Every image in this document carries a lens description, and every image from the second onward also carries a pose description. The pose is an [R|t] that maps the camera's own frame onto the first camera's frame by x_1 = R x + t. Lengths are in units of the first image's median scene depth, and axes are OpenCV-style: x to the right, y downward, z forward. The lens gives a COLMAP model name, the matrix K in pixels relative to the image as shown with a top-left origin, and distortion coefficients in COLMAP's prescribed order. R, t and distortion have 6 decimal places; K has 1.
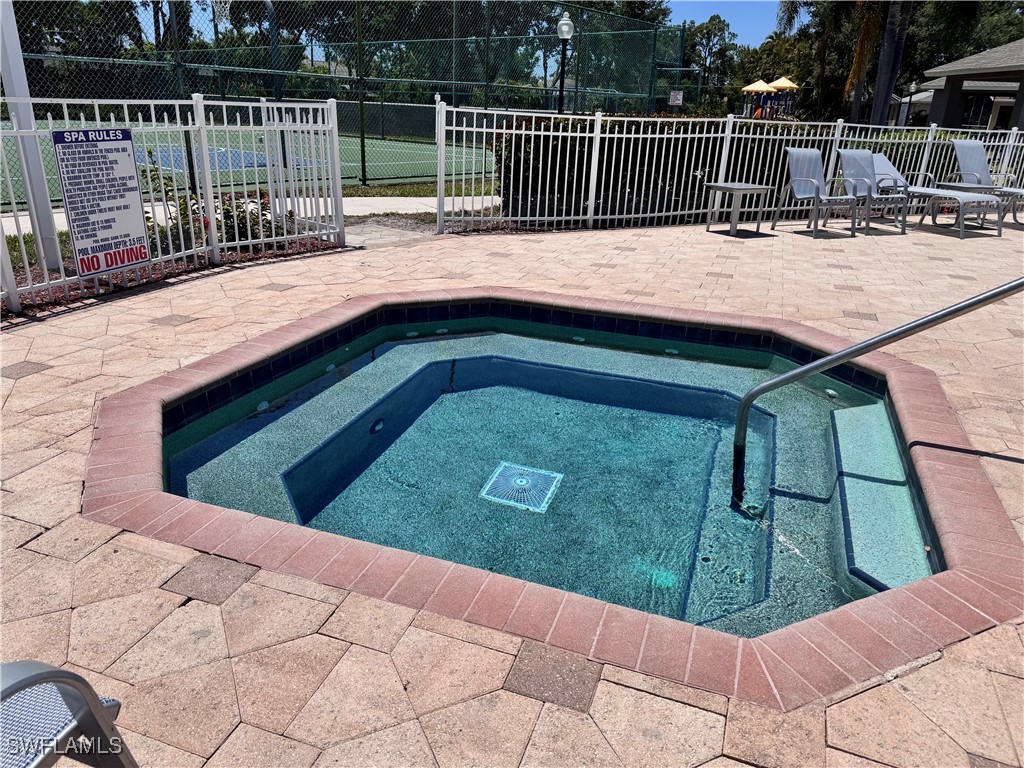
lens RADIAL K [[716.9, 0, 511.1], [0, 716.9, 384.0], [0, 0, 1]] dist [0.003112, -0.007187]
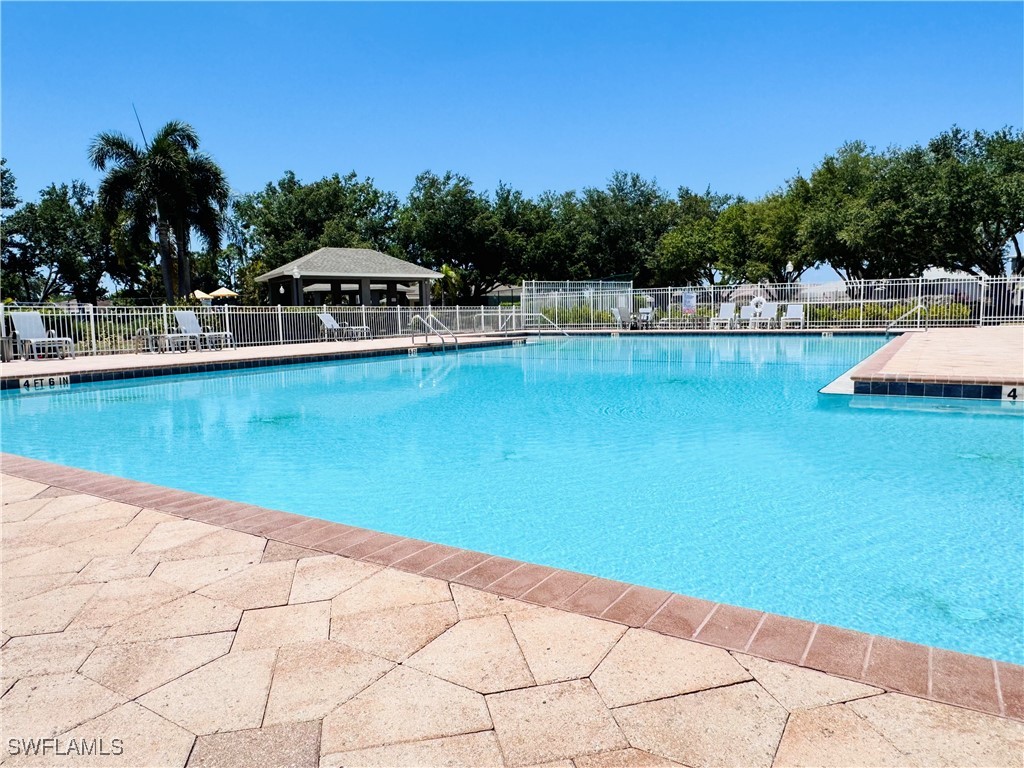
lens RADIAL K [[651.5, 0, 512.0], [0, 651.5, 383.6], [0, 0, 1]] dist [-0.051931, -0.002057]
pose [[0.229577, -0.138917, 0.963326, -1.494729], [0.346178, 0.936694, 0.052576, 0.206946], [-0.909646, 0.321412, 0.263134, -0.656026]]
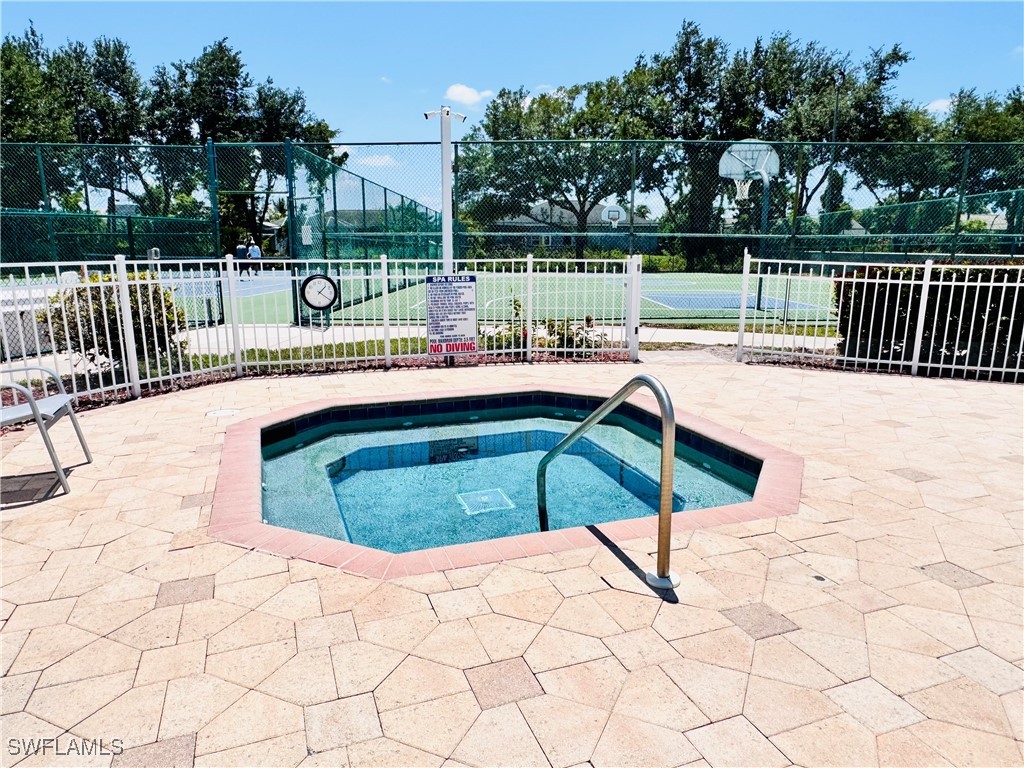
lens RADIAL K [[651.5, 0, 512.0], [0, 651.5, 385.2], [0, 0, 1]] dist [-0.051931, -0.002057]
pose [[0.651359, 0.120169, -0.749193, 0.448227], [-0.252086, 0.965567, -0.064292, -0.014076], [0.715670, 0.230738, 0.659224, 0.056653]]
